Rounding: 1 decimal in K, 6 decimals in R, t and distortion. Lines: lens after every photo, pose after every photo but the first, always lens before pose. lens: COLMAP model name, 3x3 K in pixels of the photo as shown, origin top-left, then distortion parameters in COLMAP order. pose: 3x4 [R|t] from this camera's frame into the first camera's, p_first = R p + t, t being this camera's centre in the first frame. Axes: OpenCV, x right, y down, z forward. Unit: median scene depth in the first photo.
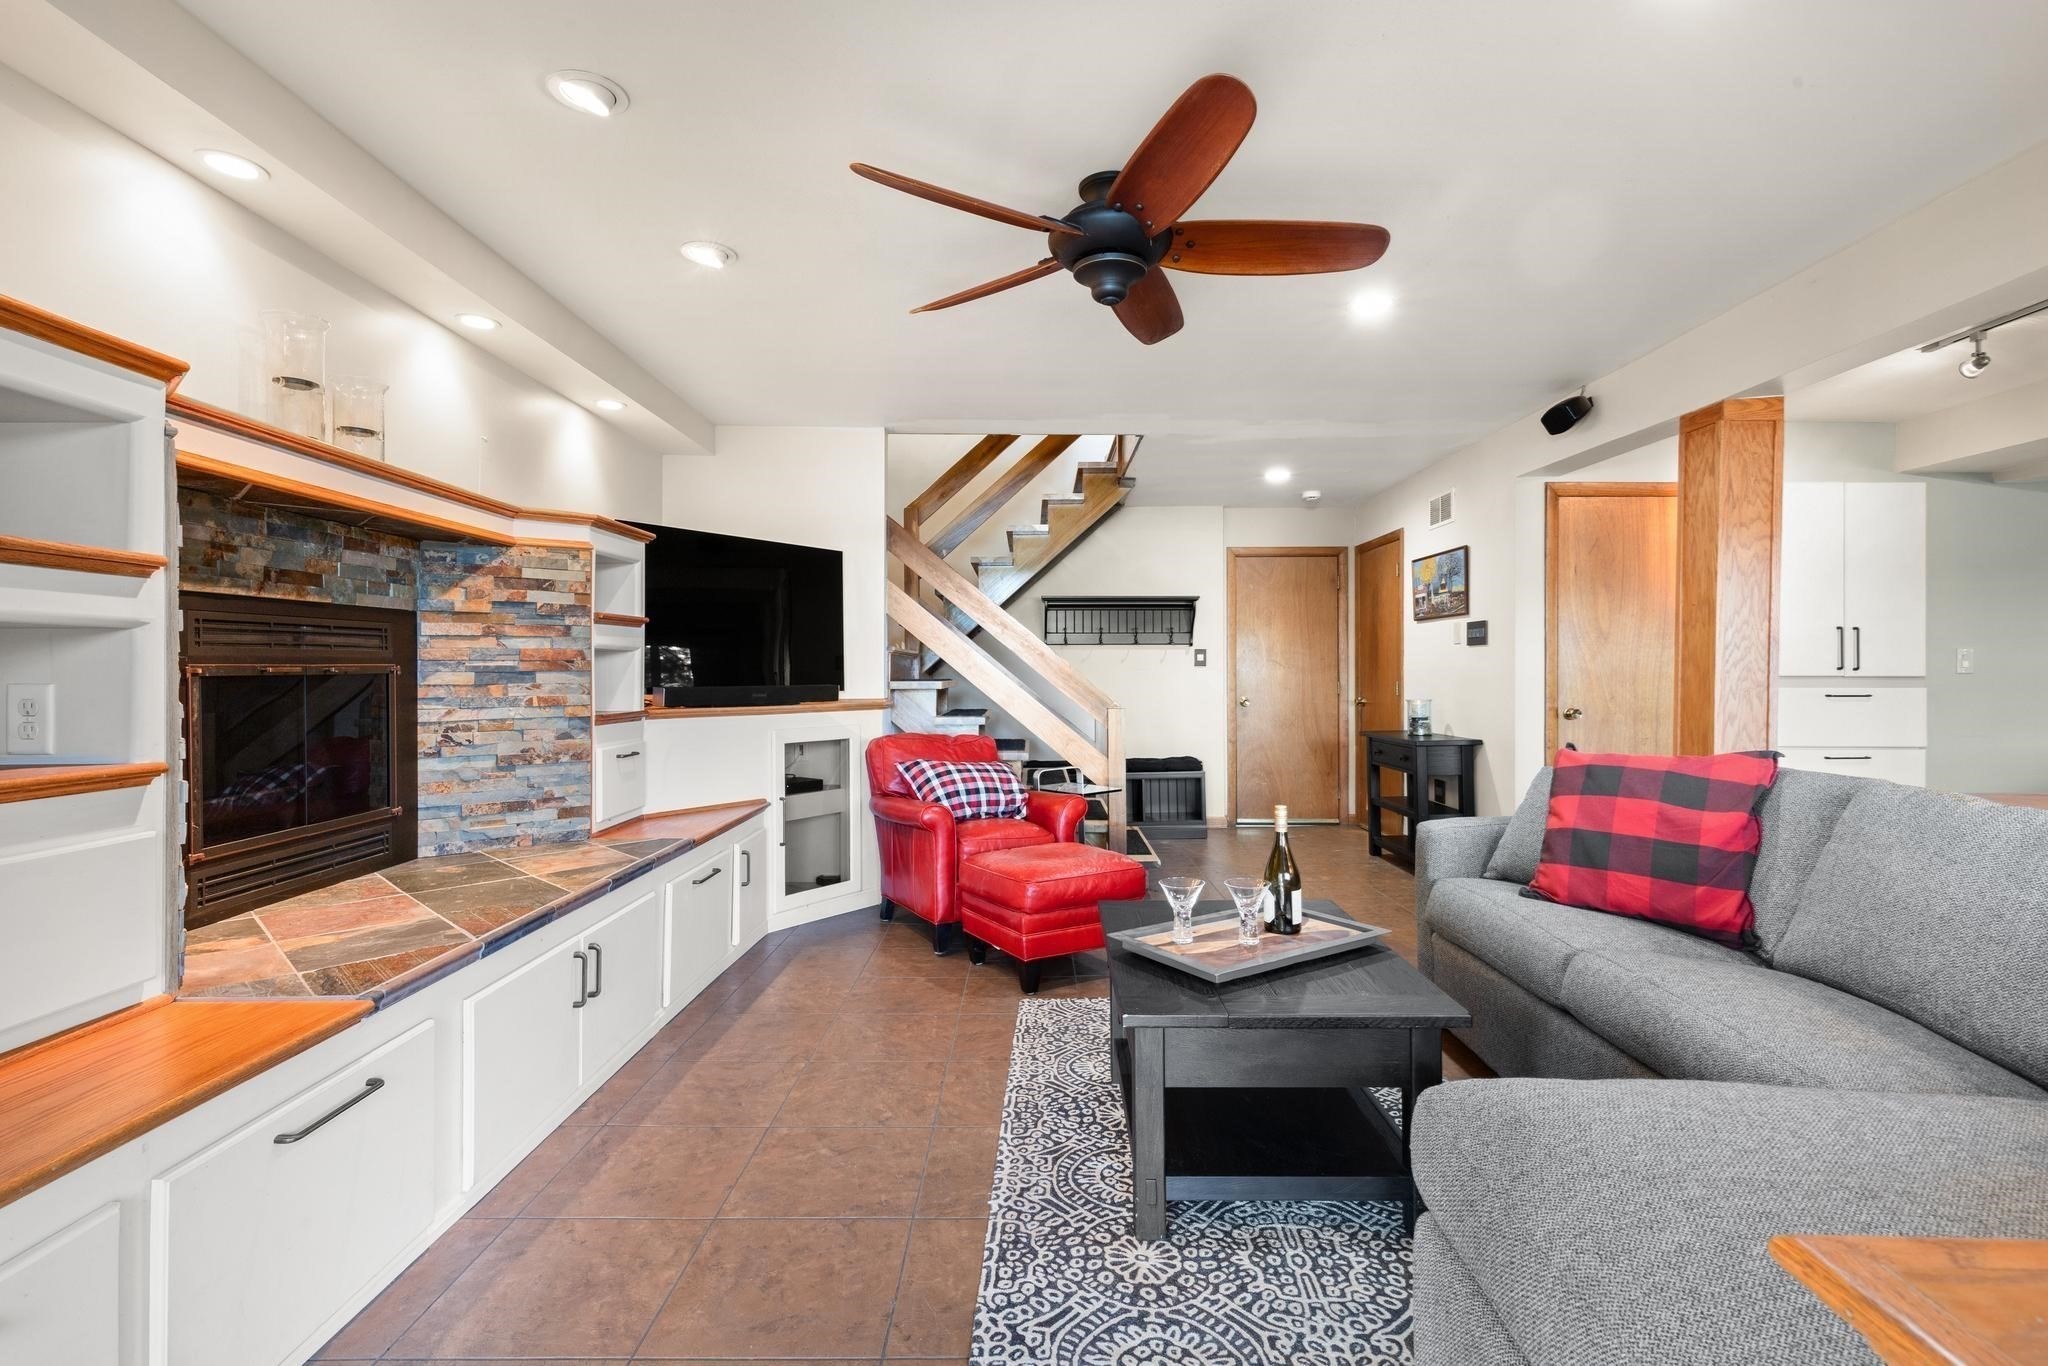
lens RADIAL K [[933.0, 0, 1021.2], [0, 933.0, 679.4], [0, 0, 1]] dist [-0.018342, 0.000858]
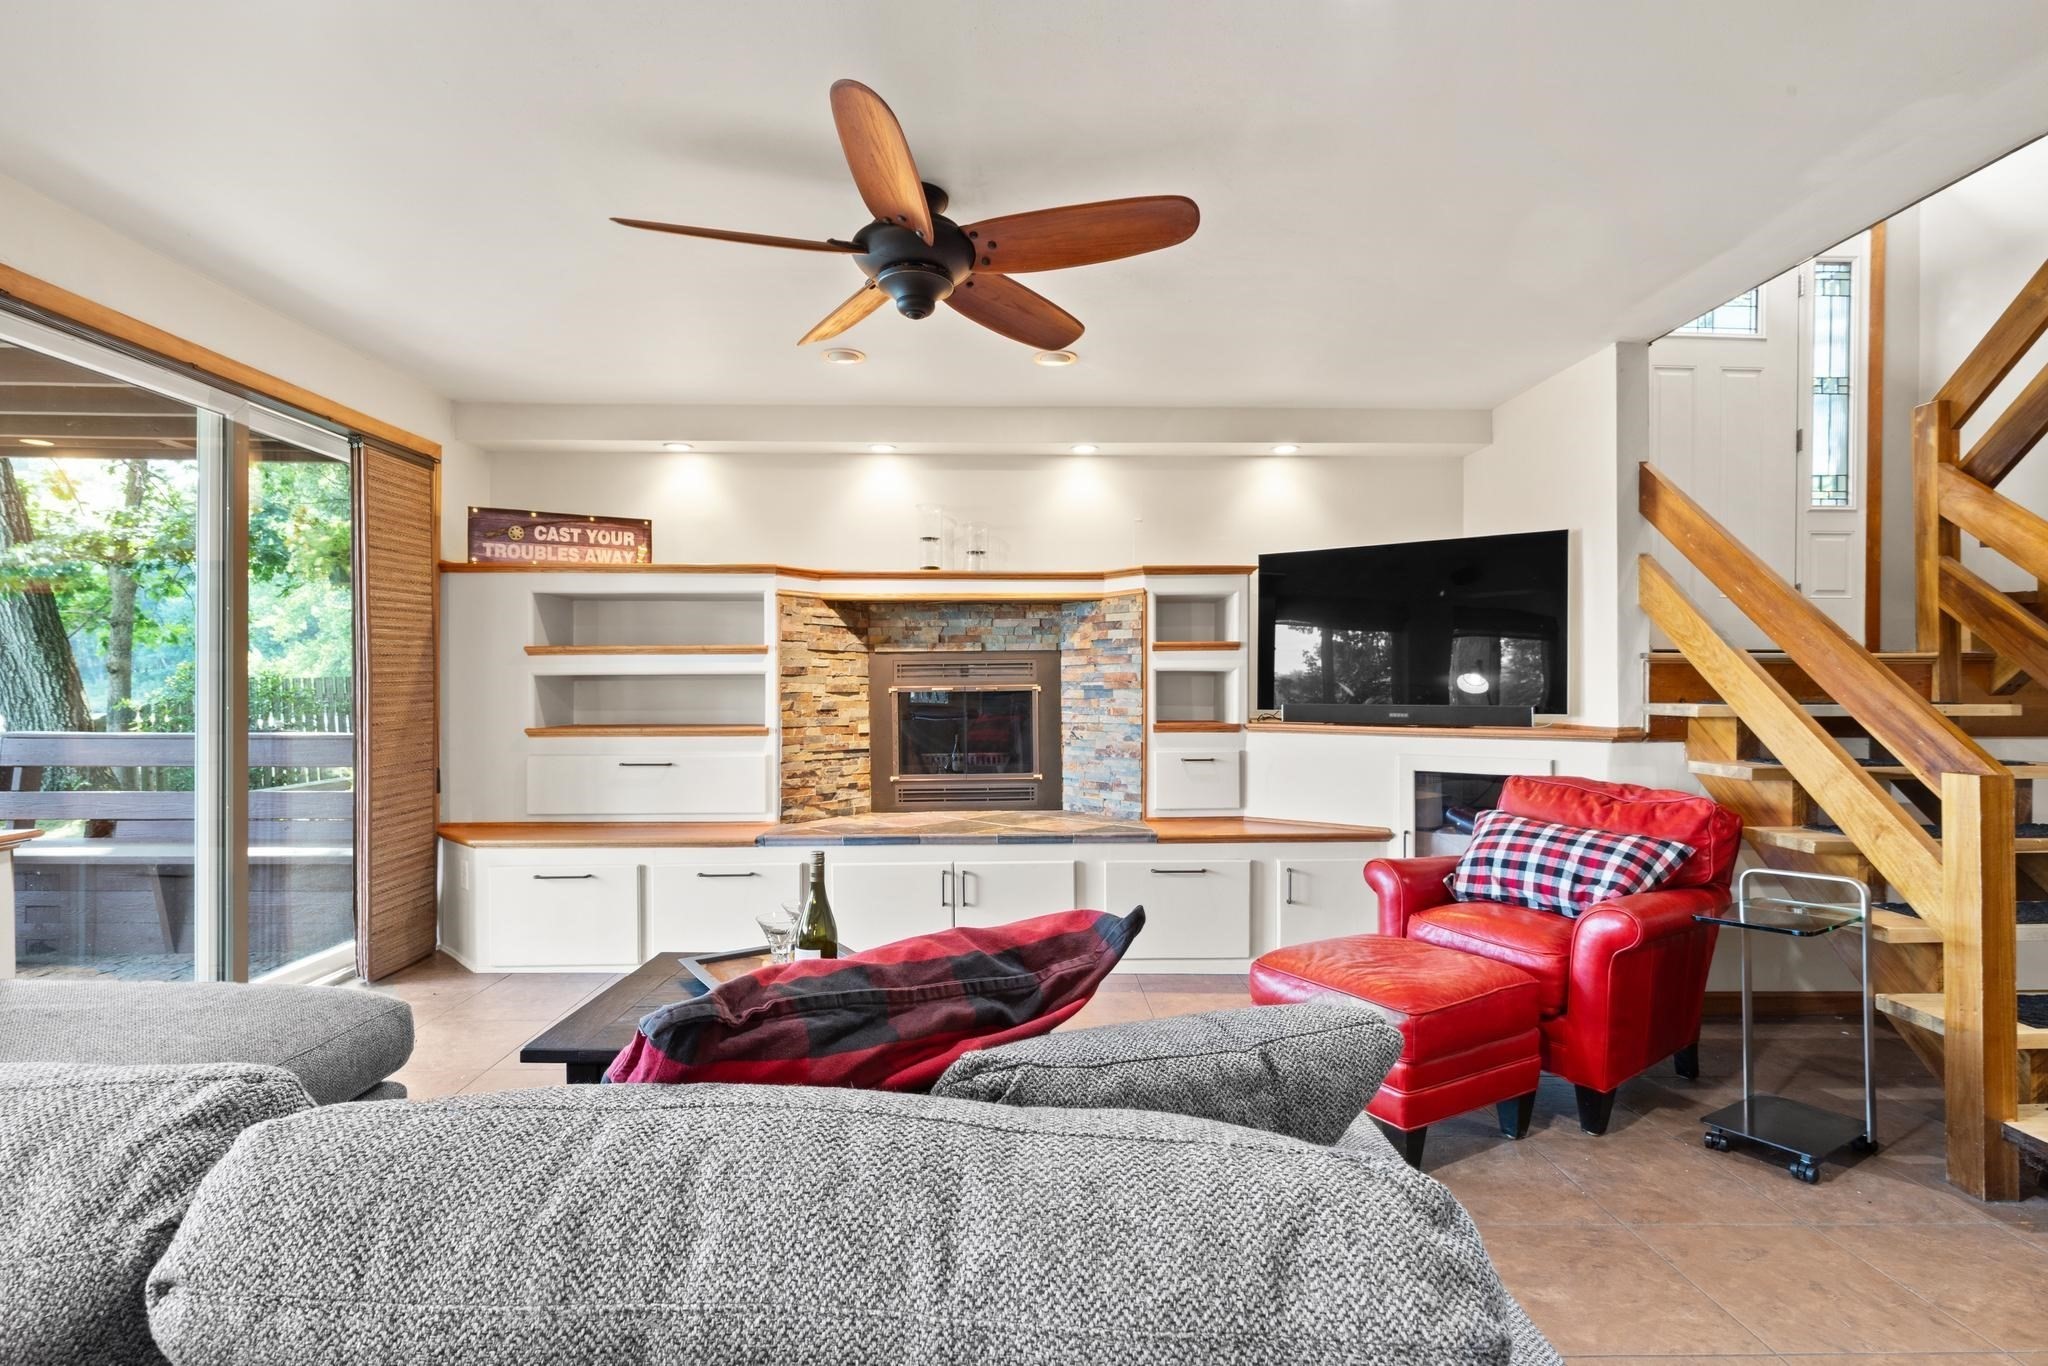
lens RADIAL K [[933.0, 0, 1018.0], [0, 933.0, 682.1], [0, 0, 1]] dist [-0.018342, 0.000858]
pose [[0.024786, -0.000309, -0.999693, 0.875871], [-0.003522, 0.999994, -0.000396, -0.018948], [0.999687, 0.003531, 0.024785, 0.861524]]
